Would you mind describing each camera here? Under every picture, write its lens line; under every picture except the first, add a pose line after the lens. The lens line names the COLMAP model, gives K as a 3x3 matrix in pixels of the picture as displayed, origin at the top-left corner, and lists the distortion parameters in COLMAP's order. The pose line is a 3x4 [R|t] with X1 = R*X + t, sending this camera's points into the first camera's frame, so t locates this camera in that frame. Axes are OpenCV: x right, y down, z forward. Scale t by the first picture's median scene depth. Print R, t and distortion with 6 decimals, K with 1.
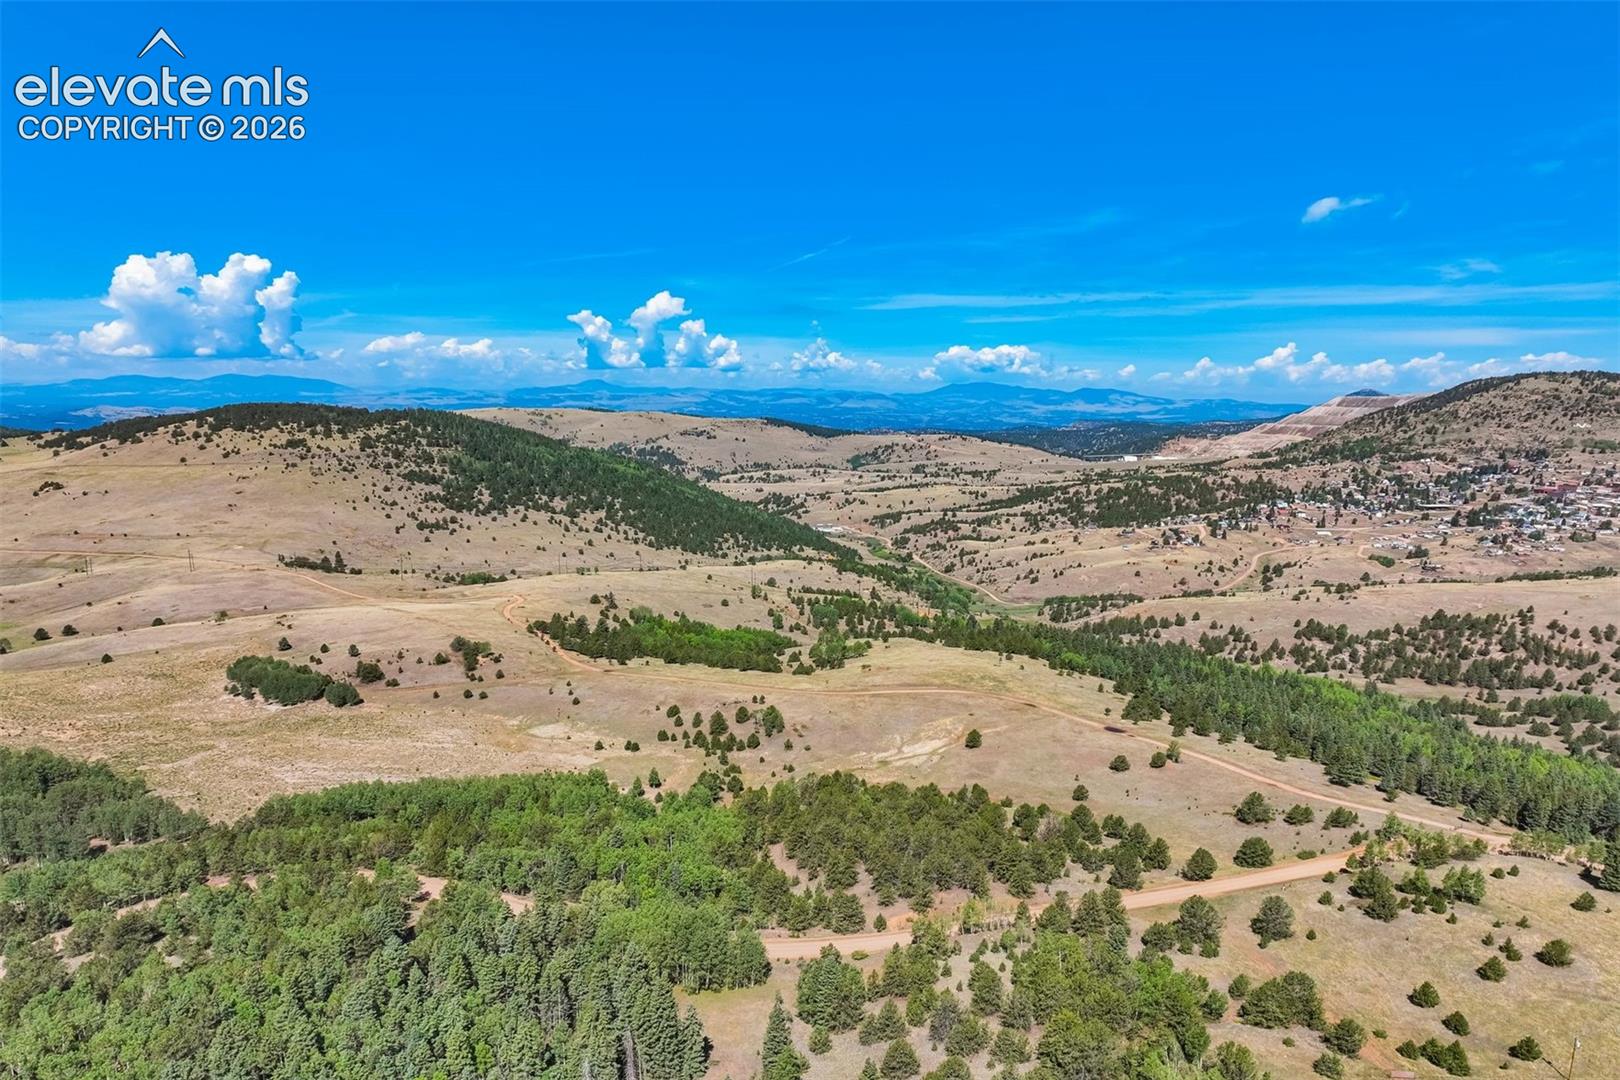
lens RADIAL K [[1155.2, 0, 810.0], [0, 1155.2, 540.0], [0, 0, 1]] dist [0.003494, 0.006867]
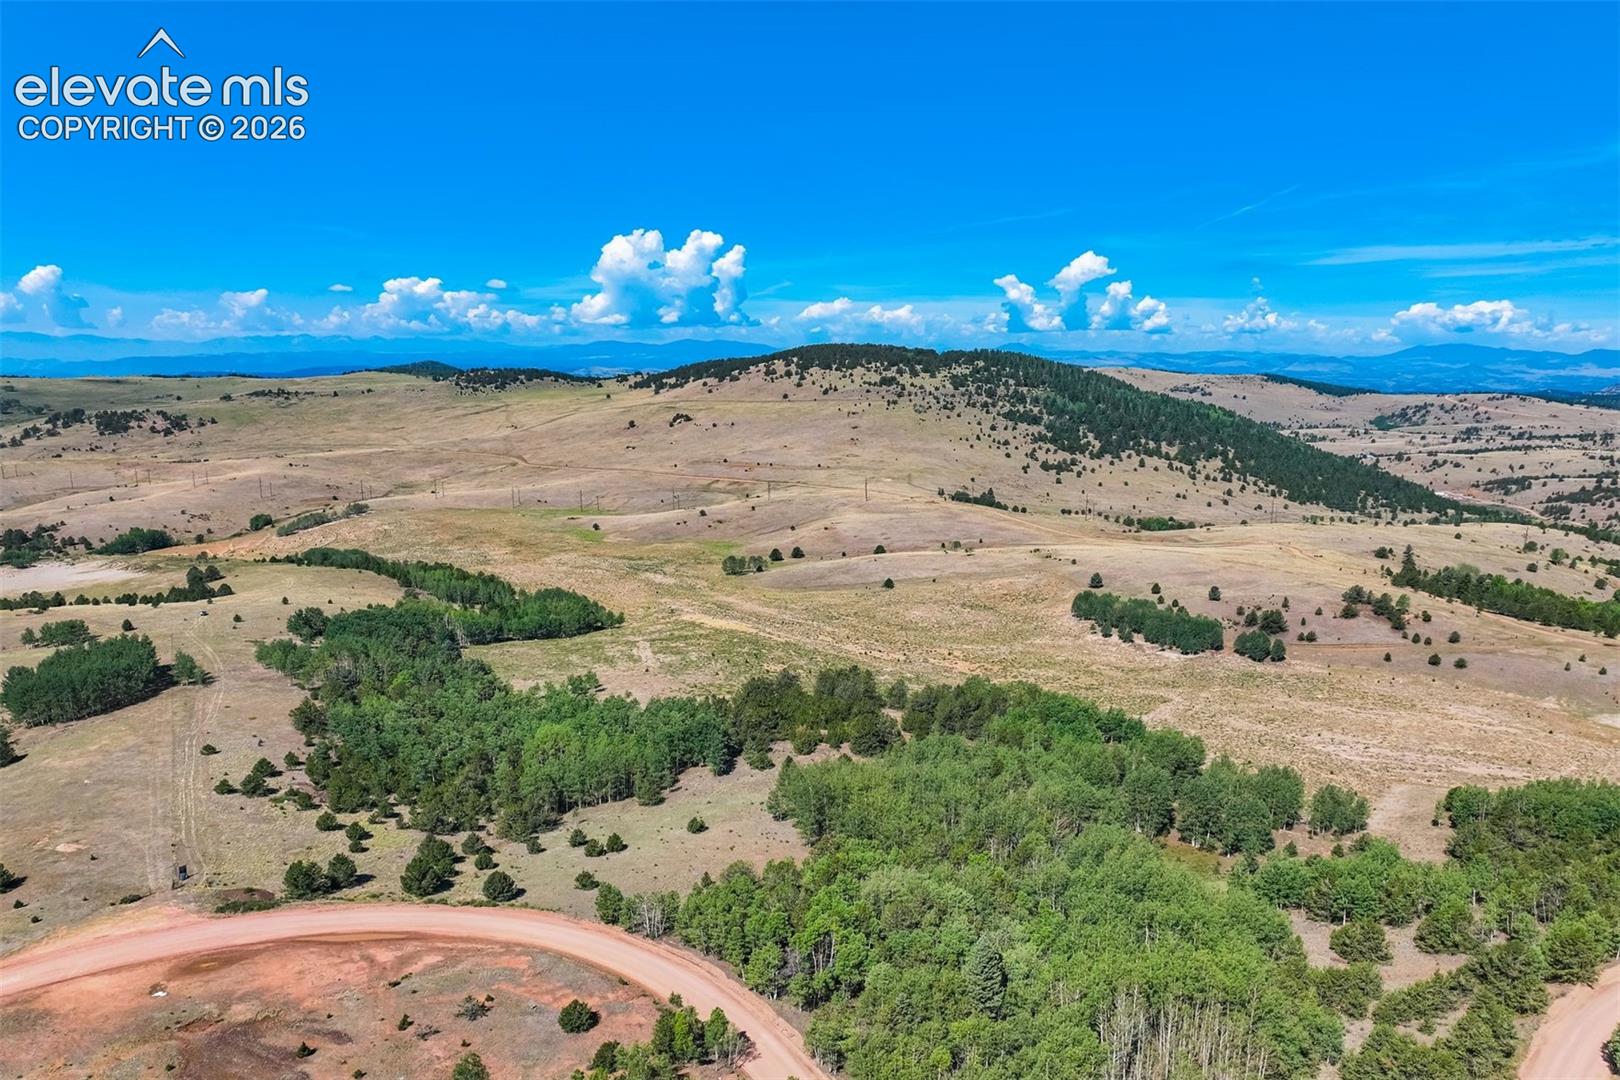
lens RADIAL K [[1155.2, 0, 810.0], [0, 1155.2, 540.0], [0, 0, 1]] dist [0.003494, 0.006867]
pose [[0.937408, 0.054218, -0.343987, -0.160129], [-0.043624, 0.998307, 0.038469, 0.016033], [0.345490, -0.021055, 0.938186, 0.052705]]
